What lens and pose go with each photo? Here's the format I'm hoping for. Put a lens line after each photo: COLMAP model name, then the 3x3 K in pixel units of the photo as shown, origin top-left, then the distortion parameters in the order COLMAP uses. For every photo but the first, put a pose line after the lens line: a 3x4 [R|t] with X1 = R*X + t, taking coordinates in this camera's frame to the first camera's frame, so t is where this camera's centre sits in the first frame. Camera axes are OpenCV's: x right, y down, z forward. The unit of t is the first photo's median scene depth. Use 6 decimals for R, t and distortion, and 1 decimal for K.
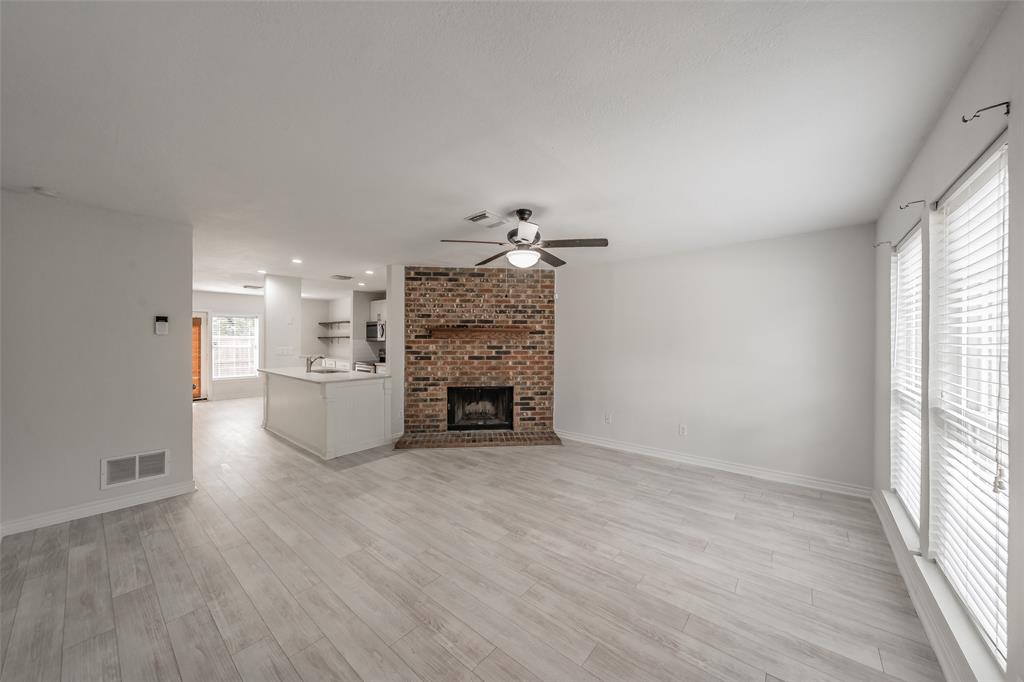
lens RADIAL K [[356.4, 0, 510.1], [0, 356.4, 339.5], [0, 0, 1]] dist [-0.001216, -0.000231]
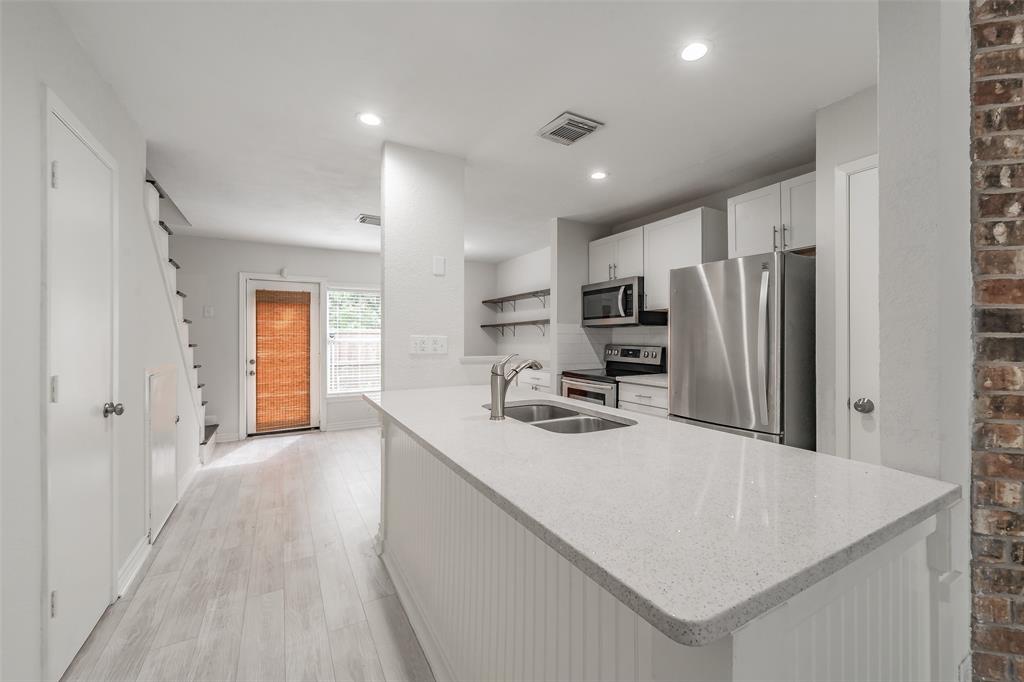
lens RADIAL K [[424.7, 0, 527.5], [0, 424.7, 335.2], [0, 0, 1]] dist [0.001562, 0.000224]
pose [[0.939218, -0.008622, -0.343214, -0.427201], [0.006362, 0.999950, -0.007712, 0.029201], [0.343263, 0.005059, 0.939226, 0.692657]]
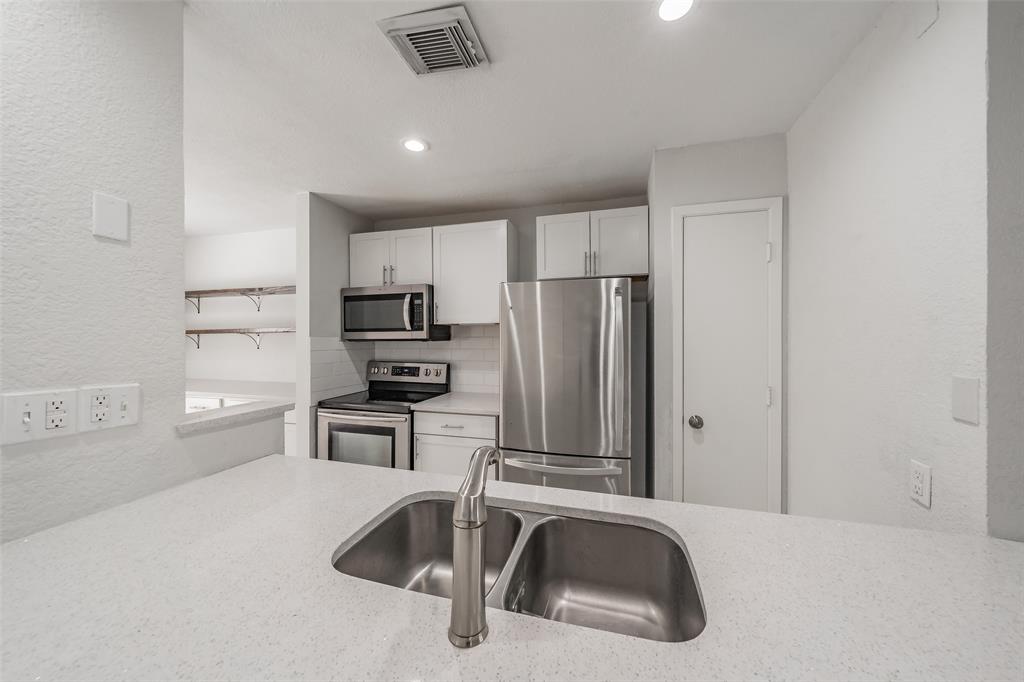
lens RADIAL K [[367.0, 0, 520.1], [0, 367.0, 338.6], [0, 0, 1]] dist [-0.000379, -0.000104]
pose [[0.912699, -0.009602, 0.408521, -0.595810], [0.007121, 0.999946, 0.007592, 0.001248], [-0.408571, -0.004020, 0.912718, 0.889312]]
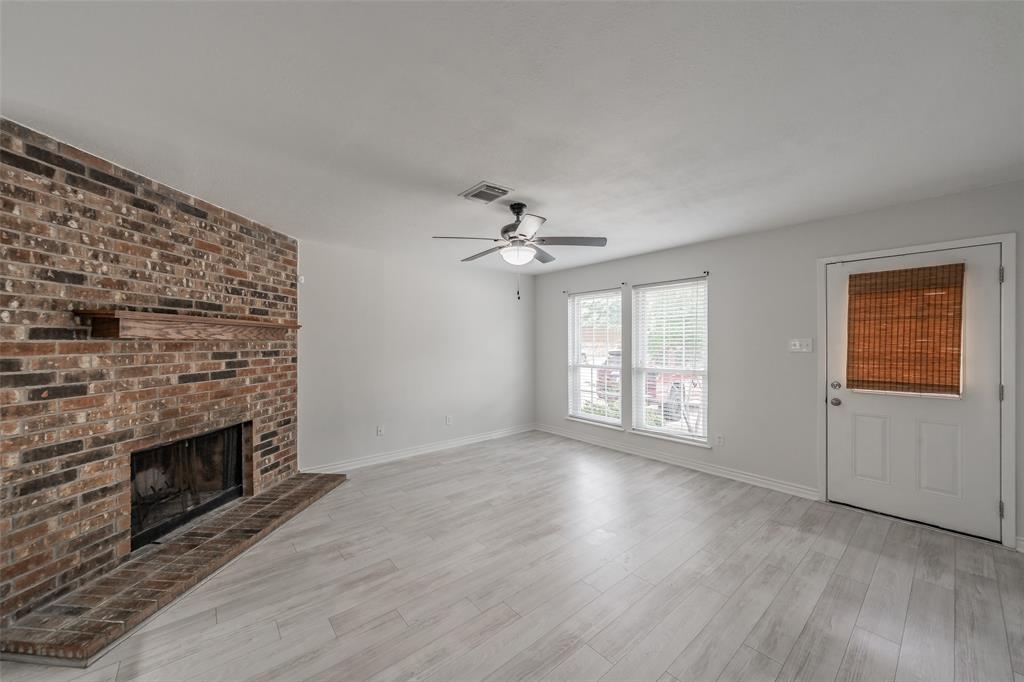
lens RADIAL K [[374.6, 0, 514.5], [0, 374.6, 343.8], [0, 0, 1]] dist [-0.001087, -0.000063]
pose [[0.180491, -0.008950, 0.983536, -0.525800], [0.003990, 0.999957, 0.008367, 0.001265], [-0.983569, 0.002414, 0.180519, 0.463115]]
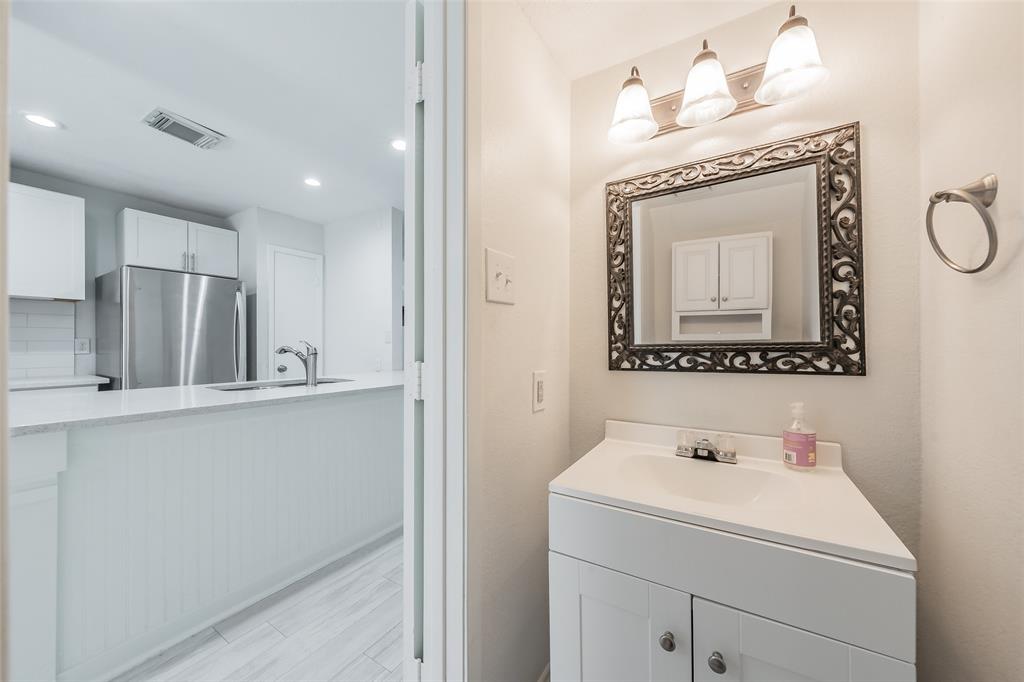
lens RADIAL K [[375.7, 0, 512.9], [0, 375.7, 337.1], [0, 0, 1]] dist [-0.000620, -0.000087]
pose [[-0.135997, 0.020617, 0.990495, -1.014220], [0.003358, 0.999787, -0.020349, 0.048609], [-0.990704, 0.000558, -0.136038, 0.834983]]
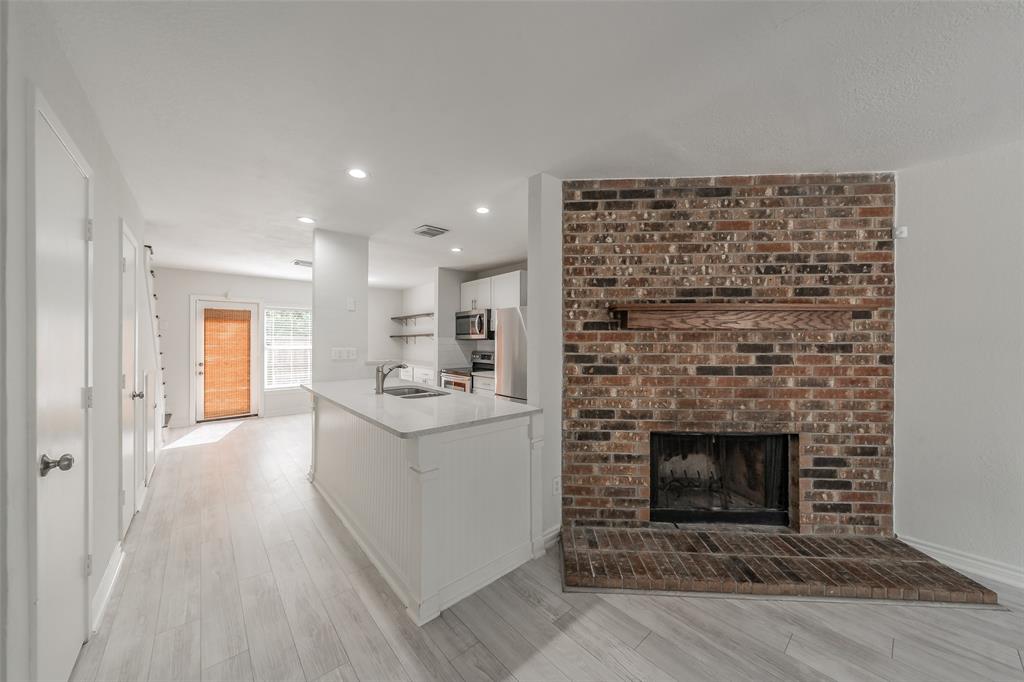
lens RADIAL K [[356.4, 0, 510.1], [0, 356.4, 339.5], [0, 0, 1]] dist [-0.001216, -0.000231]
pose [[0.986665, -0.003742, -0.162723, -0.280152], [0.002857, 0.999980, -0.005668, 0.012786], [0.162741, 0.005127, 0.986655, 0.496598]]
